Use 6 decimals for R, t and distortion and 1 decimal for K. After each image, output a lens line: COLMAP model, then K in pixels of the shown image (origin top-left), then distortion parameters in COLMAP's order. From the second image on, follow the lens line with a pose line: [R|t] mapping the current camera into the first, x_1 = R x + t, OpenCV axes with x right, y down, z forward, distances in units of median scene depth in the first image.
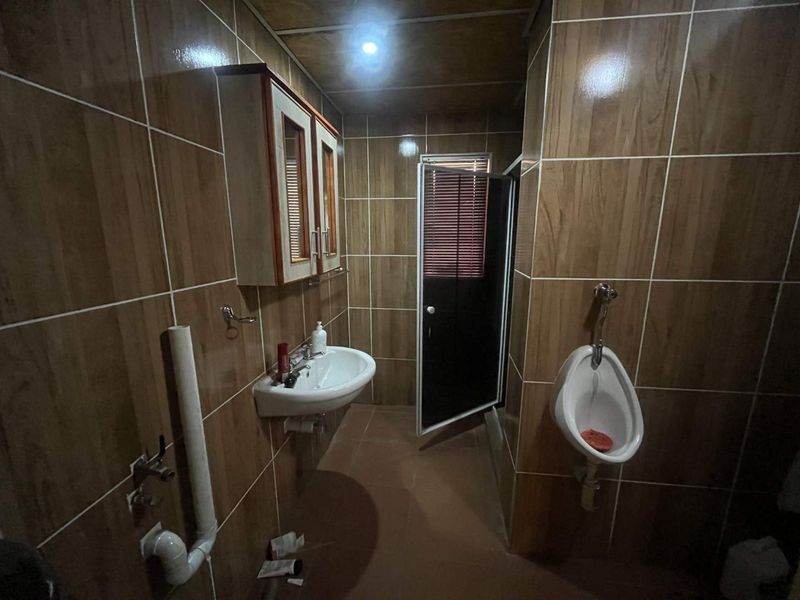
lens RADIAL K [[323.6, 0, 400.0], [0, 323.6, 300.0], [0, 0, 1]] dist [-0.000440, 0.000013]
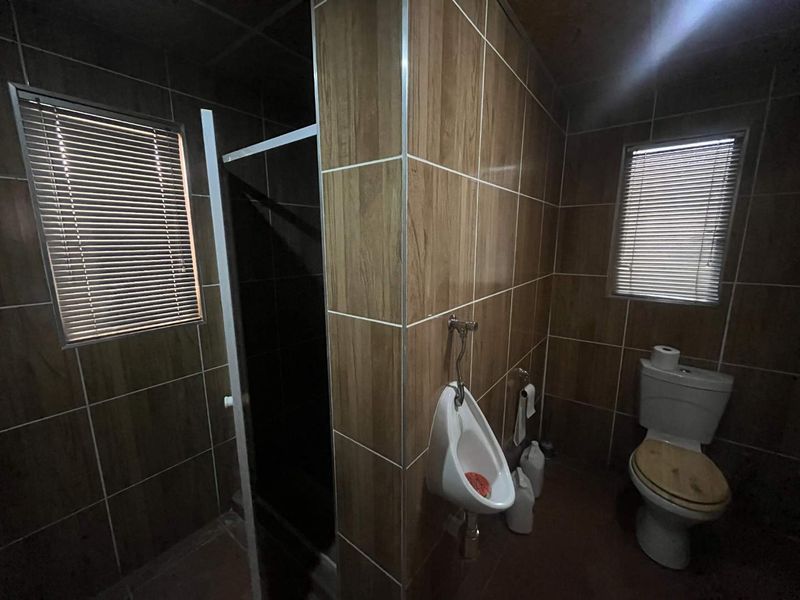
lens RADIAL K [[323.6, 0, 400.0], [0, 323.6, 300.0], [0, 0, 1]] dist [-0.000440, 0.000013]
pose [[0.515602, -0.162584, 0.841261, -0.179904], [0.177033, 0.980861, 0.081061, -0.188747], [-0.838340, 0.107136, 0.534517, 0.660626]]
